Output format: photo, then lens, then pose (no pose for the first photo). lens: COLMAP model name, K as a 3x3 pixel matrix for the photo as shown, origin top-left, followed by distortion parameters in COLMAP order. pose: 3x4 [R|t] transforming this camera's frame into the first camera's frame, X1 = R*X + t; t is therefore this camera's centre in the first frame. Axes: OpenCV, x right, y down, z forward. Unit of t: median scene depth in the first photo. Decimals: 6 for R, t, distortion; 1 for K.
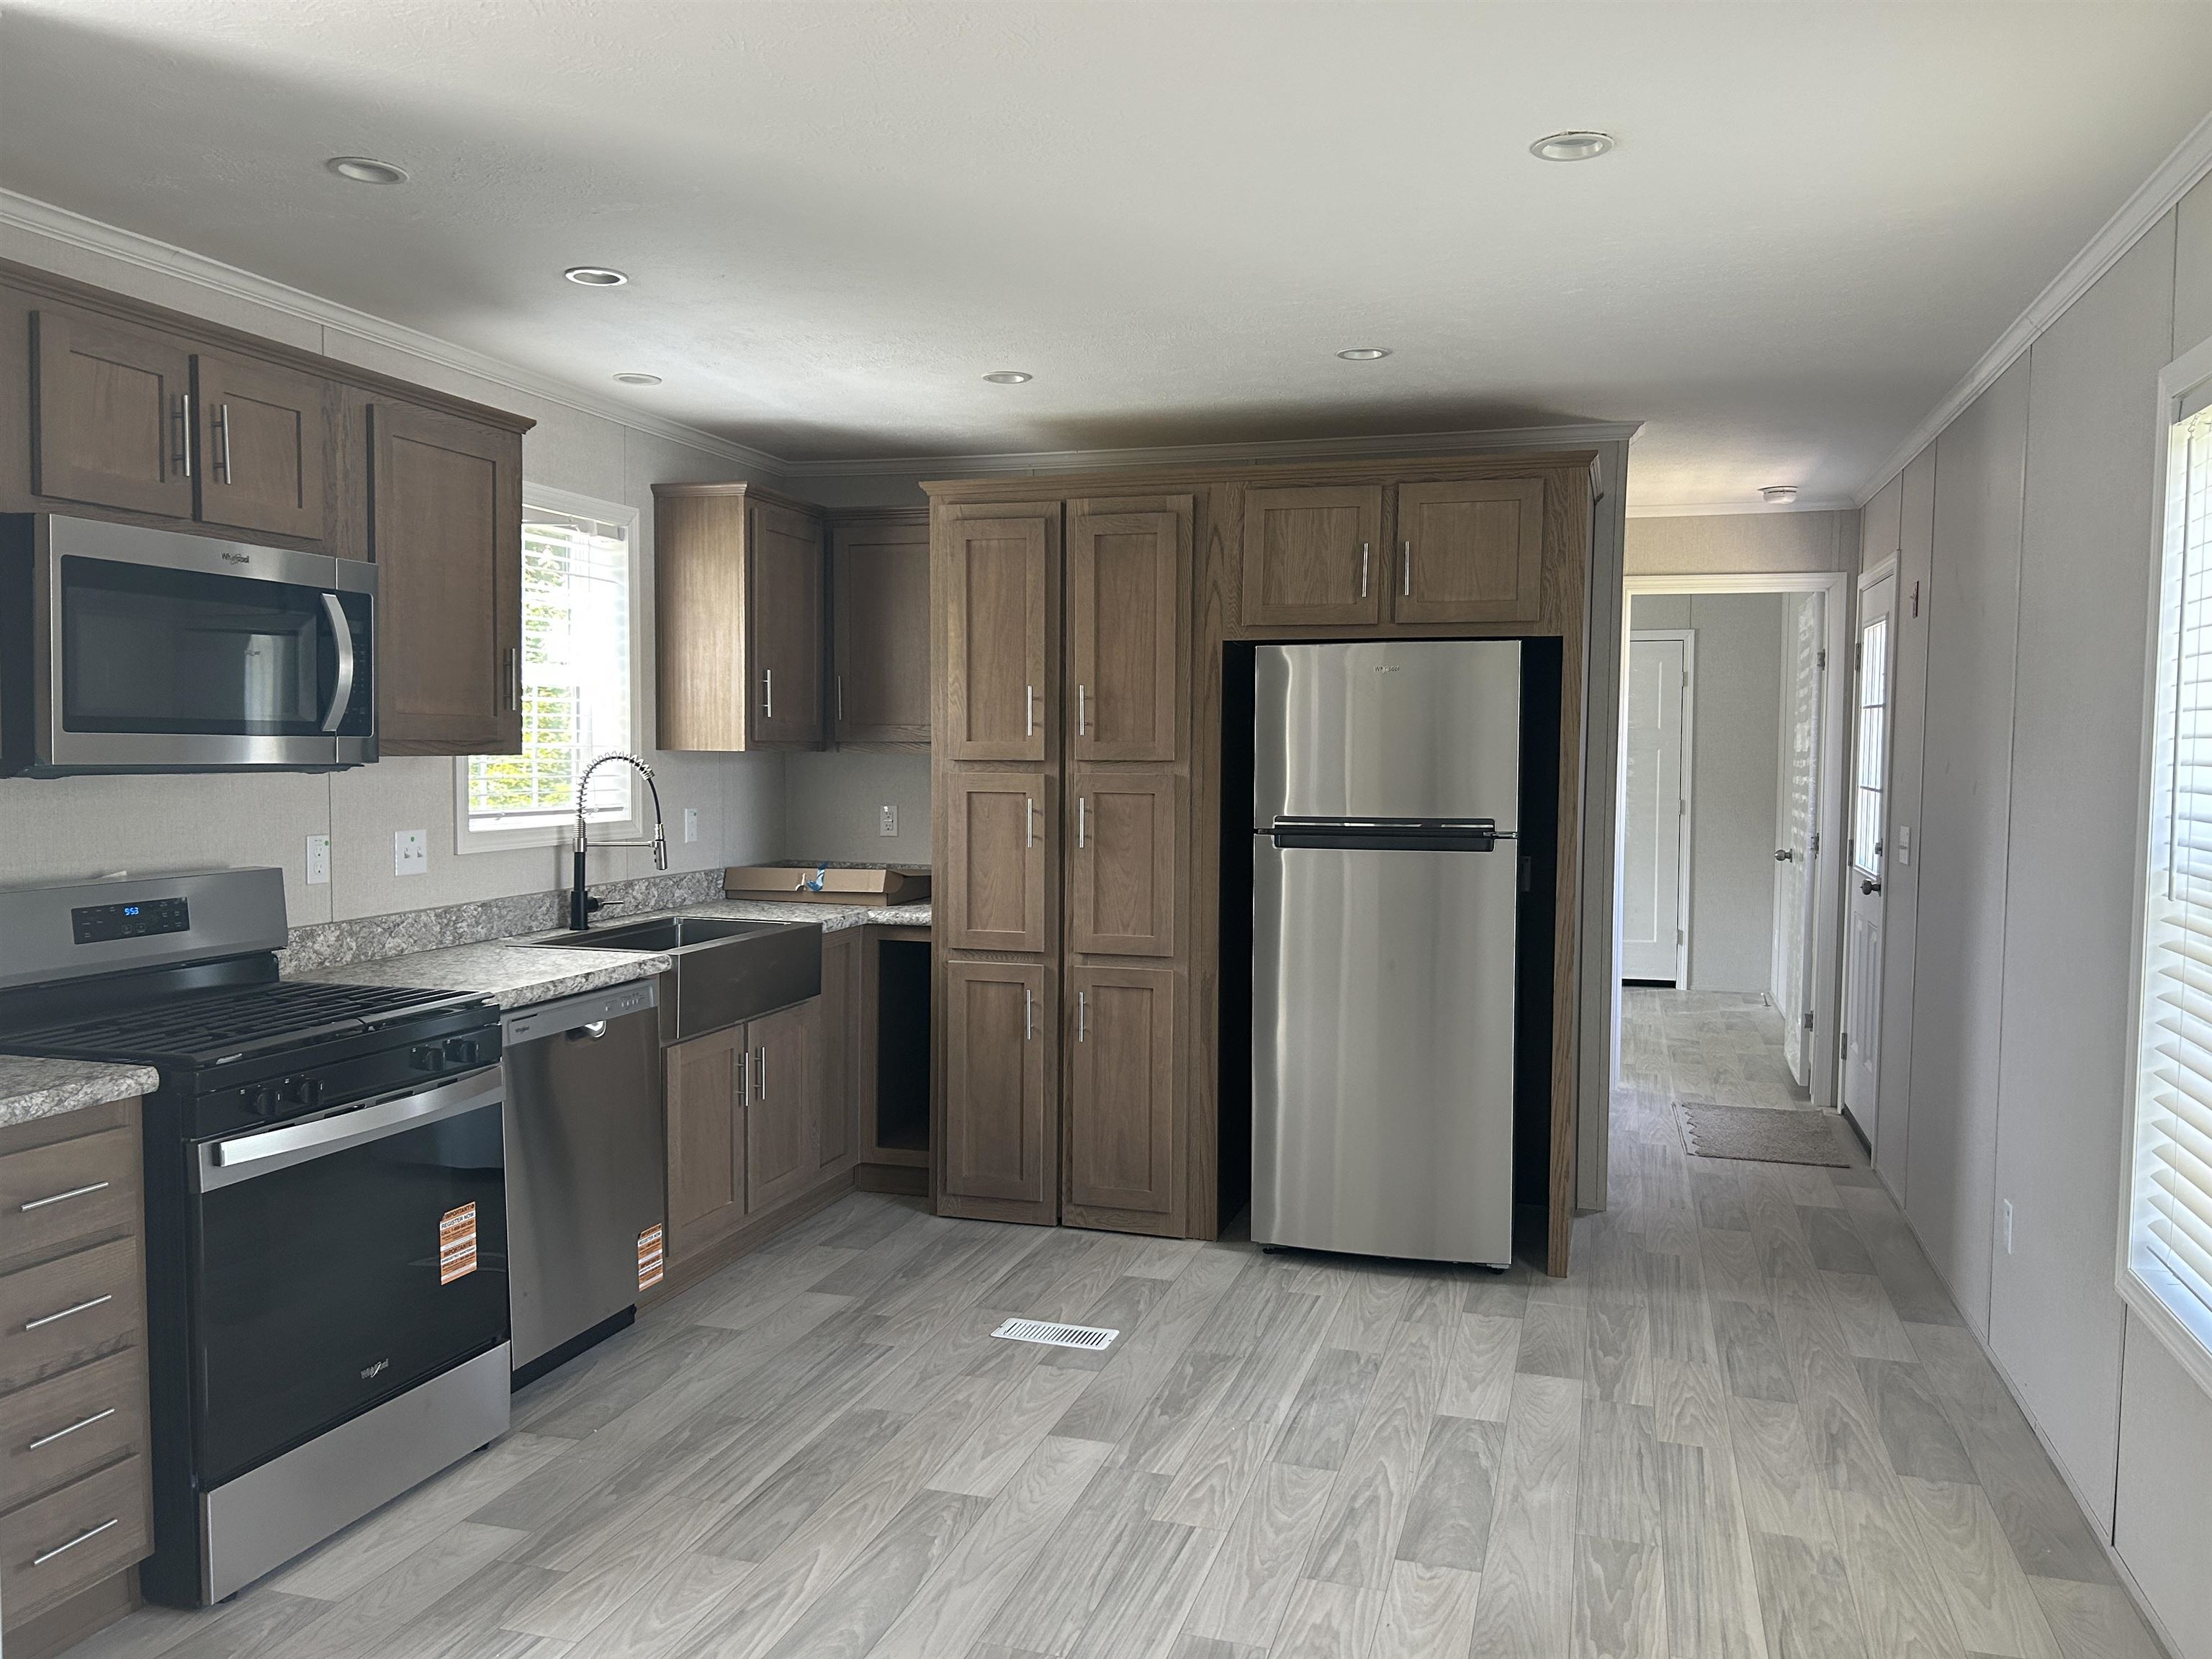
lens RADIAL K [[1659.0, 0, 1117.0], [0, 1659.0, 848.7], [0, 0, 1]] dist [0.090354, -0.152059]
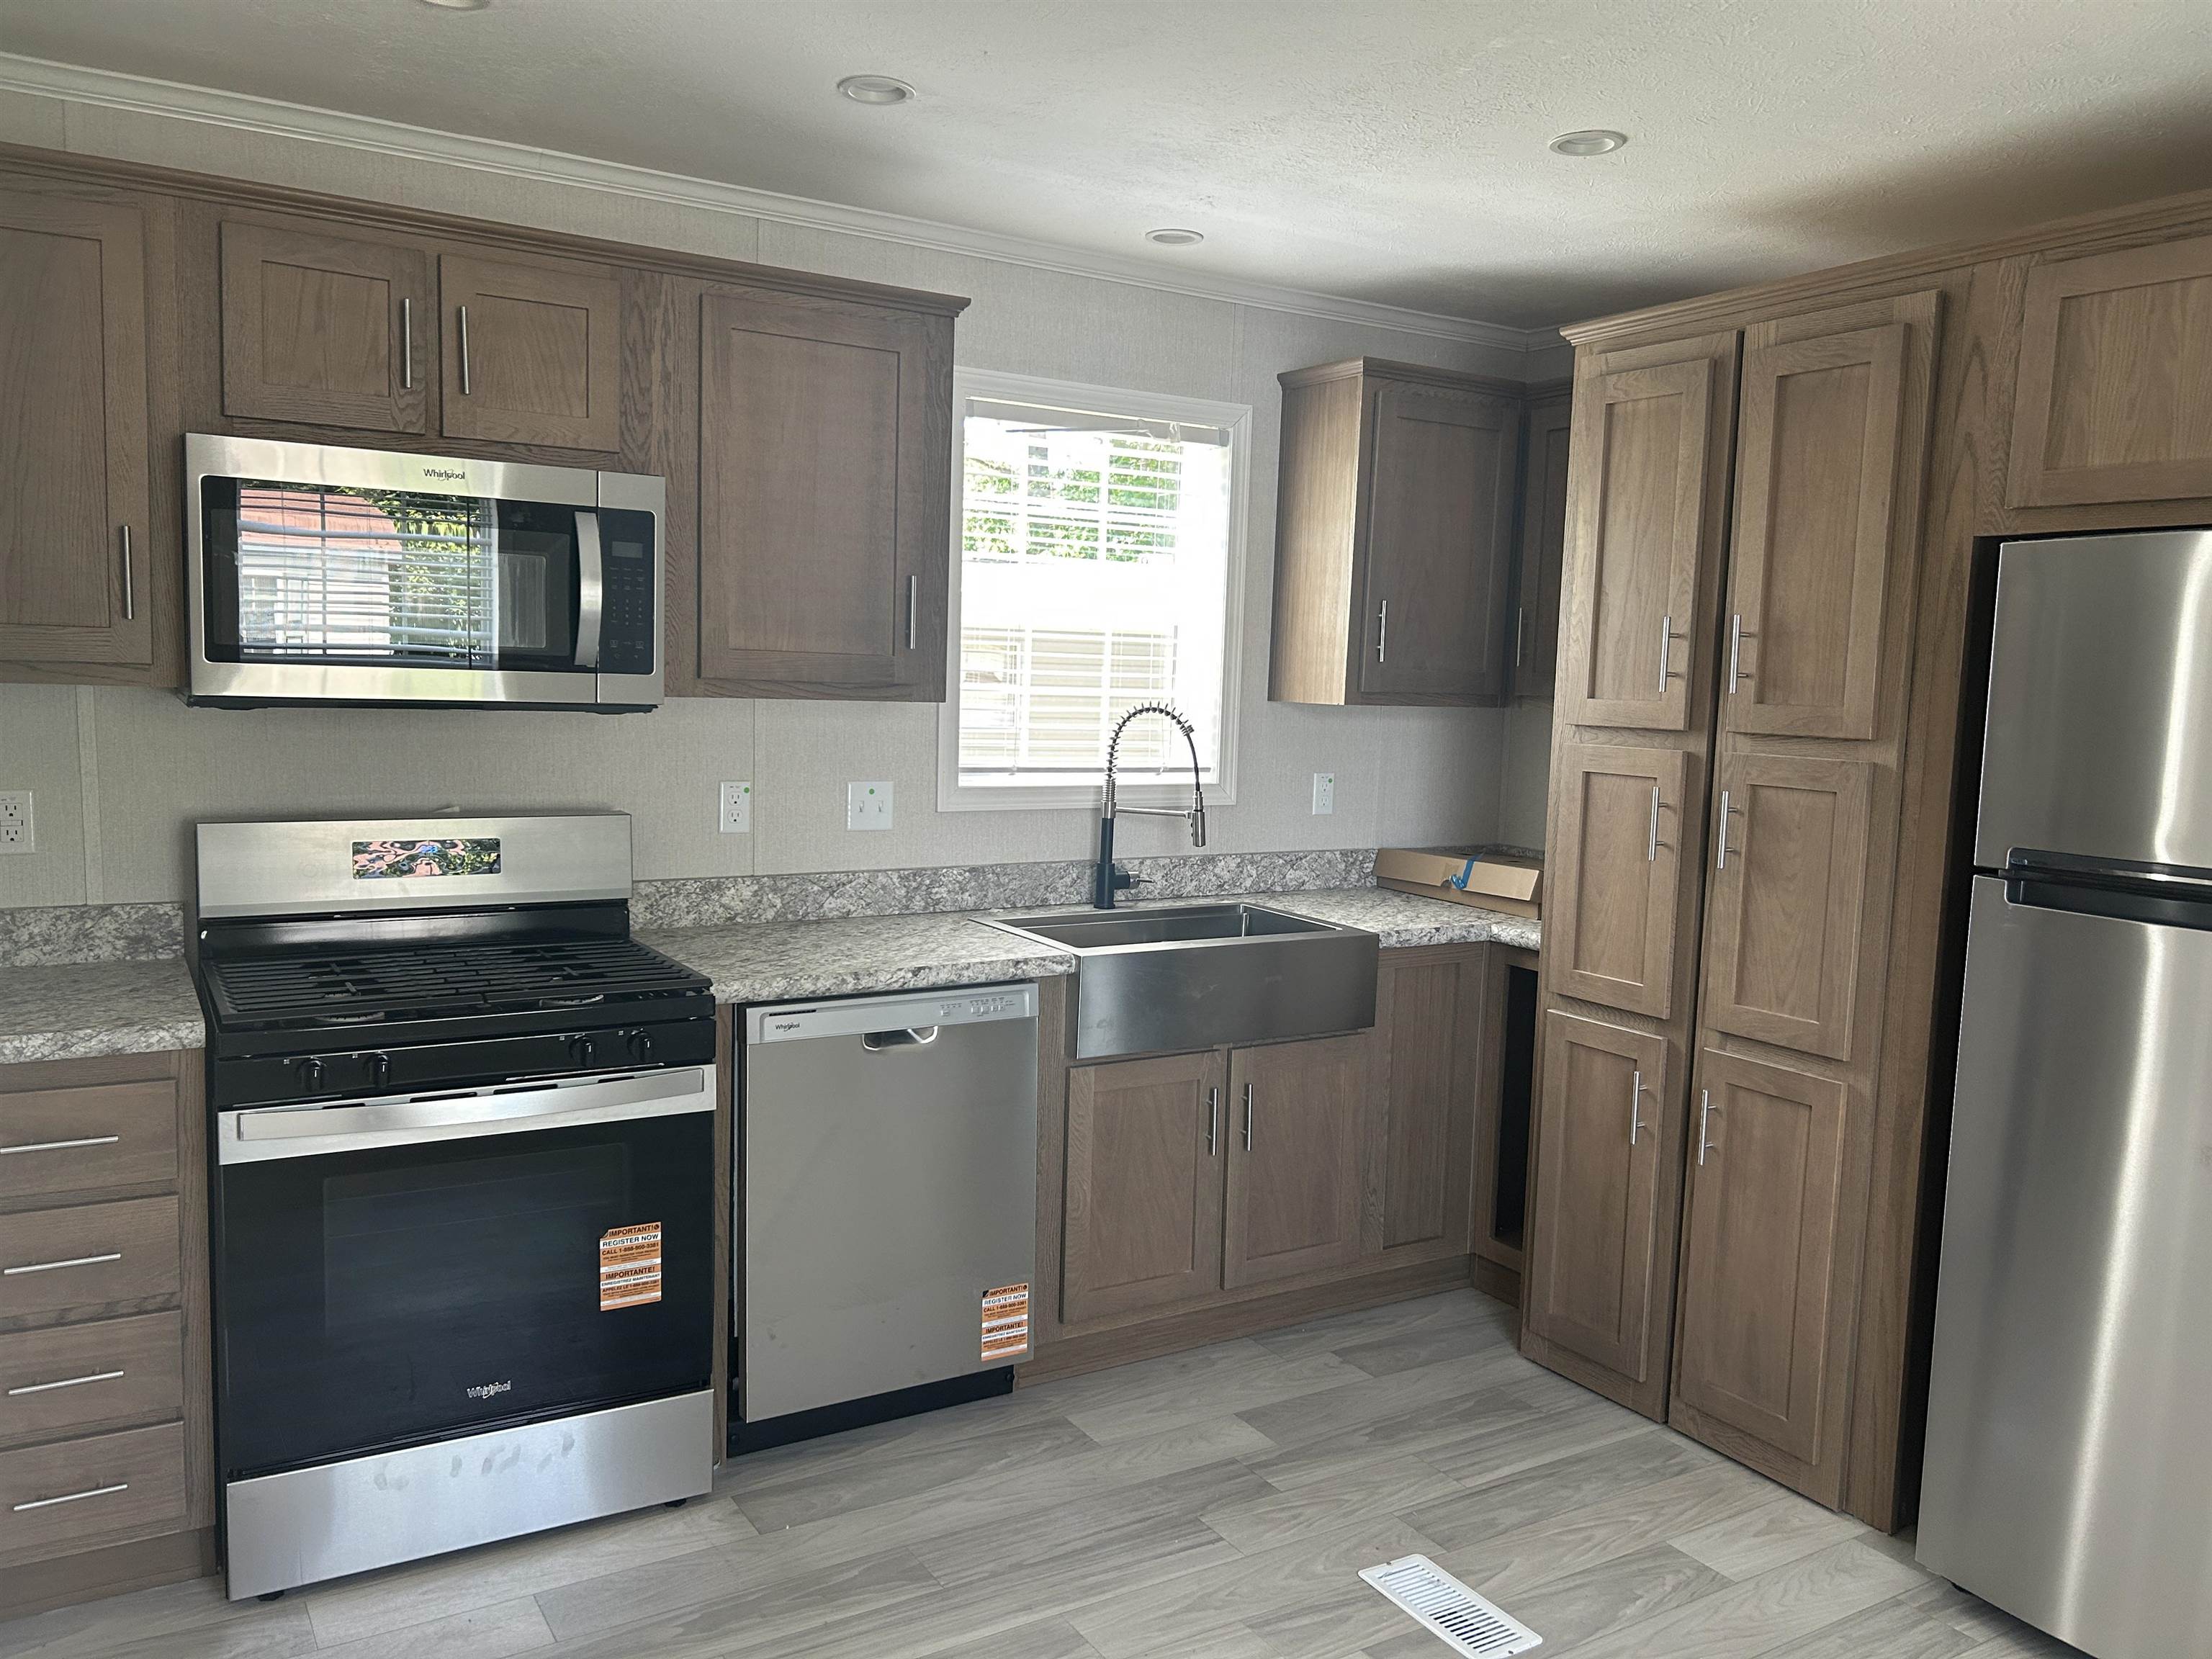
lens RADIAL K [[1659.0, 0, 1117.0], [0, 1659.0, 848.7], [0, 0, 1]] dist [0.090354, -0.152059]
pose [[0.747535, 0.087315, -0.658458, 0.235728], [-0.066452, 0.996180, 0.056656, -0.029981], [0.660890, 0.001403, 0.750482, 0.360832]]
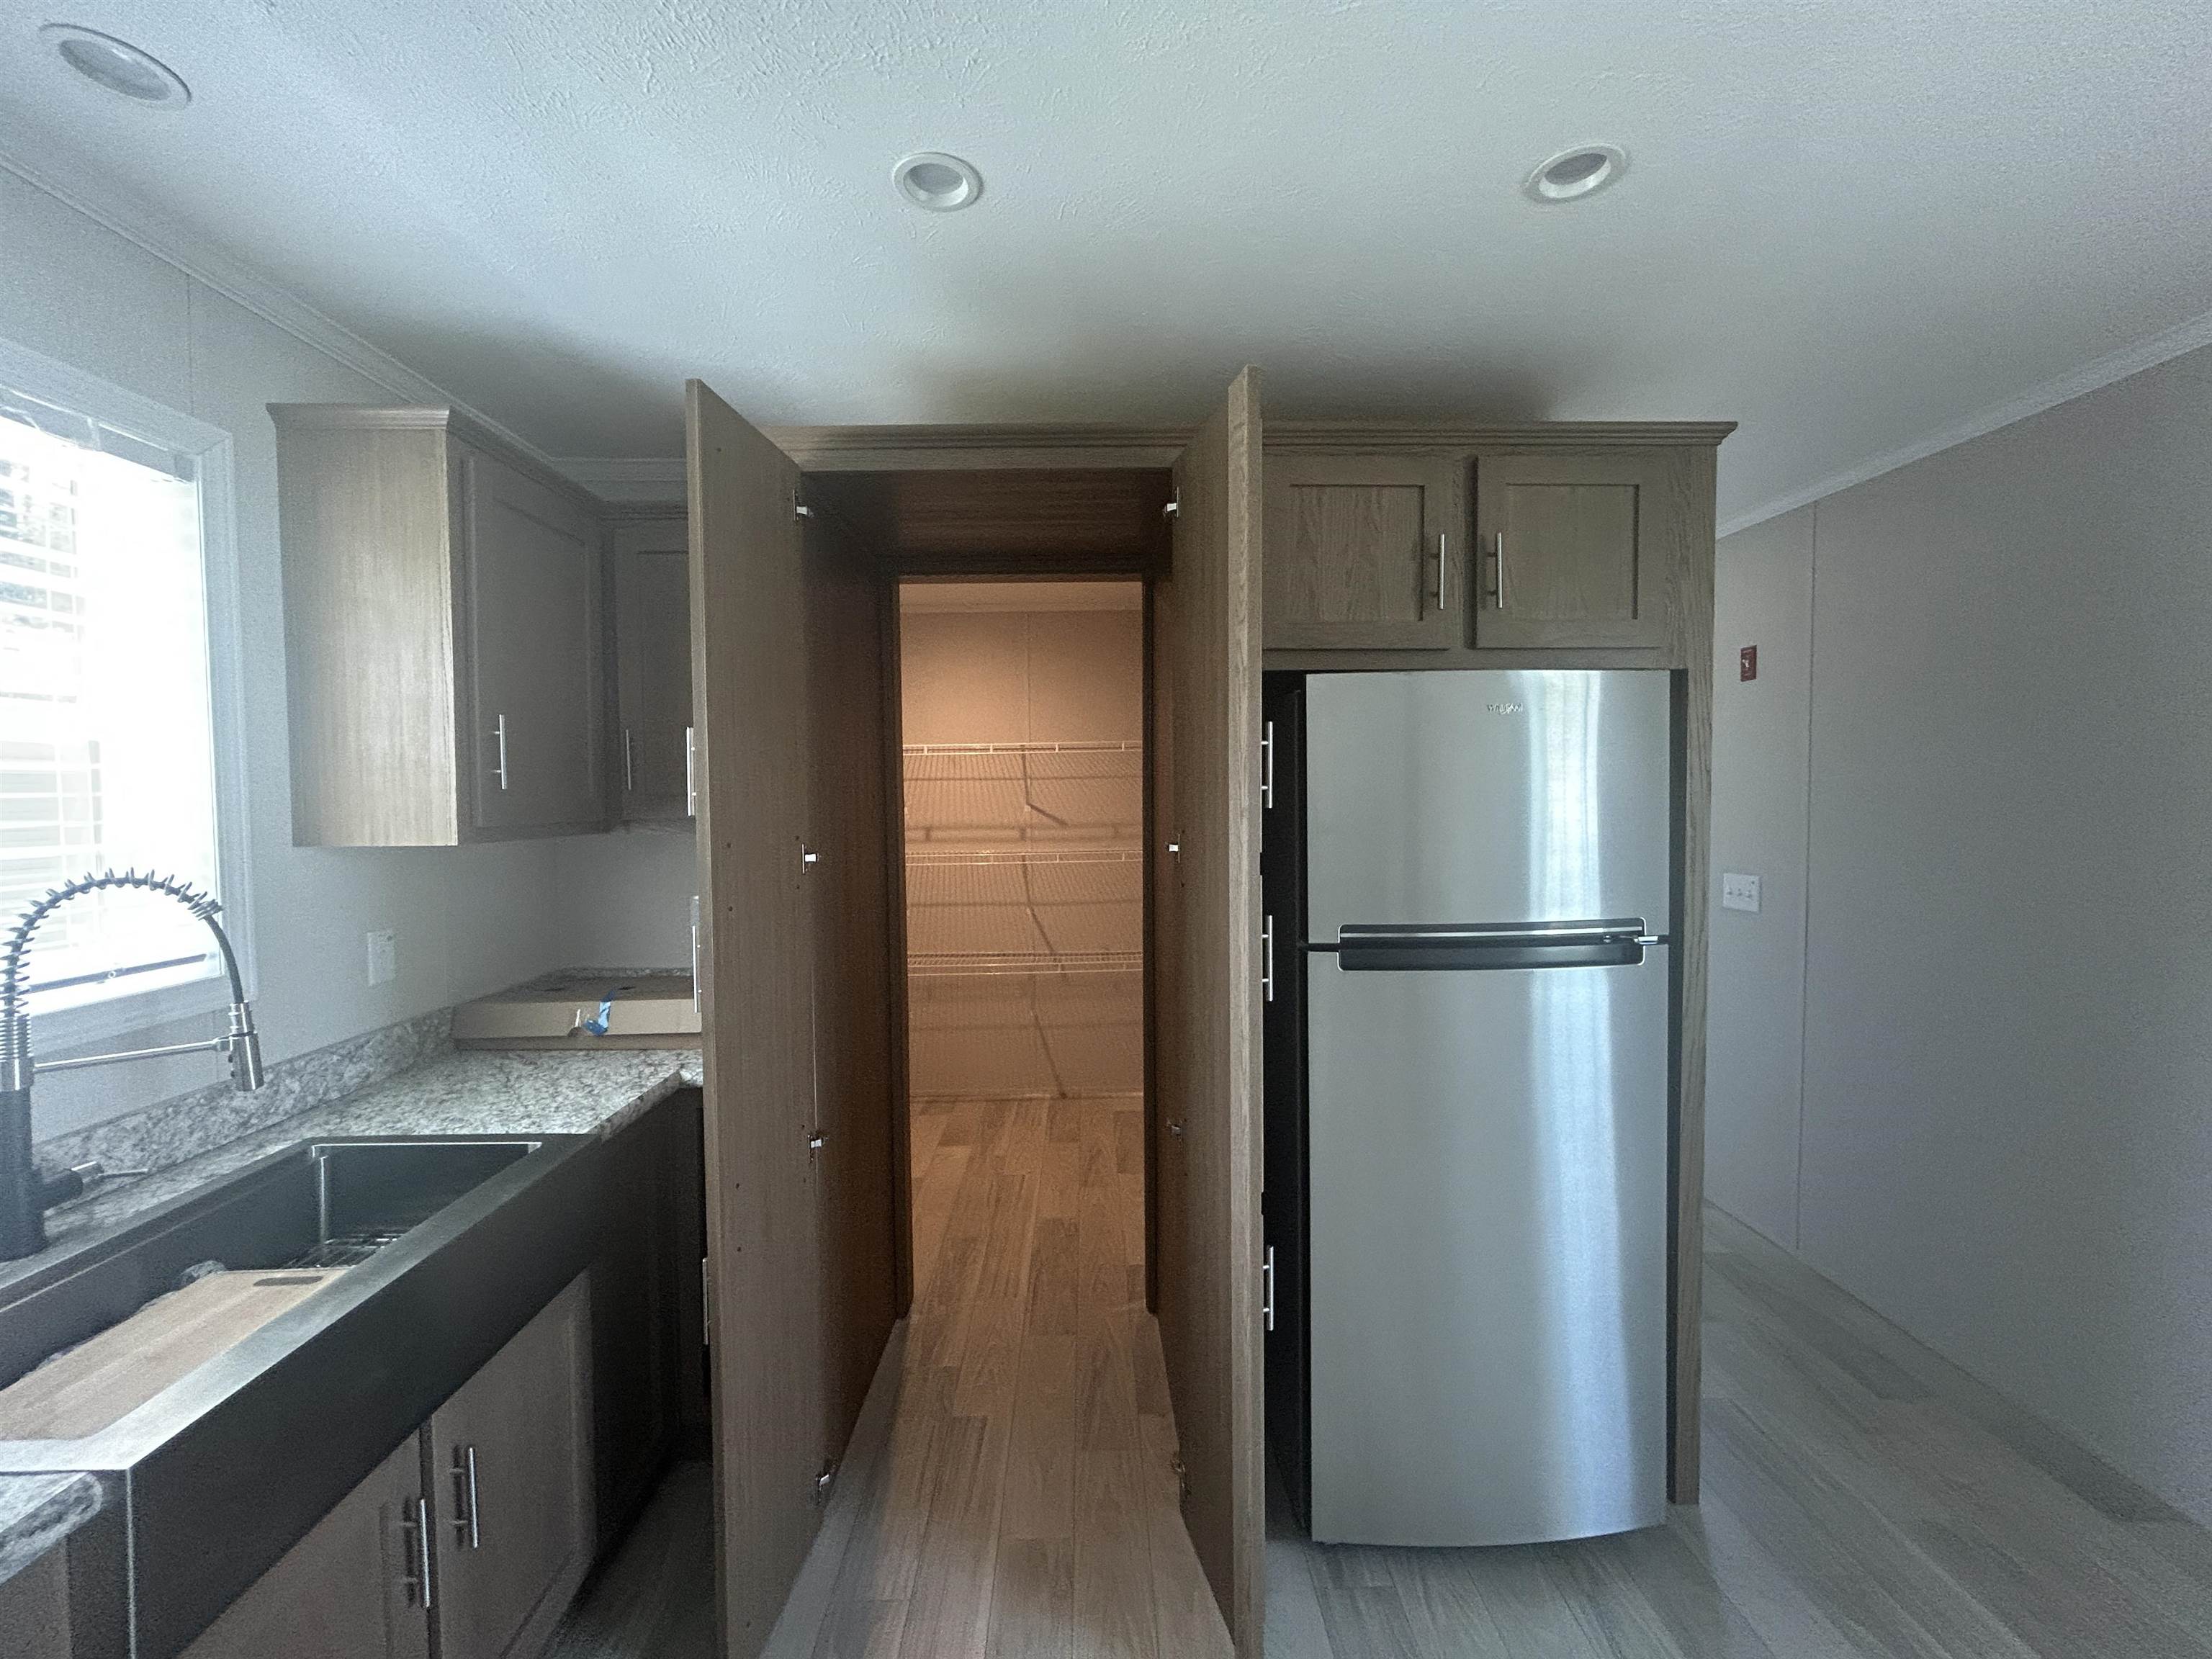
lens RADIAL K [[896.5, 0, 1099.3], [0, 896.5, 825.7], [0, 0, 1]] dist [-0.000566, 0.000455]
pose [[0.953858, -0.028660, 0.298886, -0.102675], [0.035321, 0.999233, -0.016908, -0.055452], [-0.298173, 0.026685, 0.954139, 0.655505]]
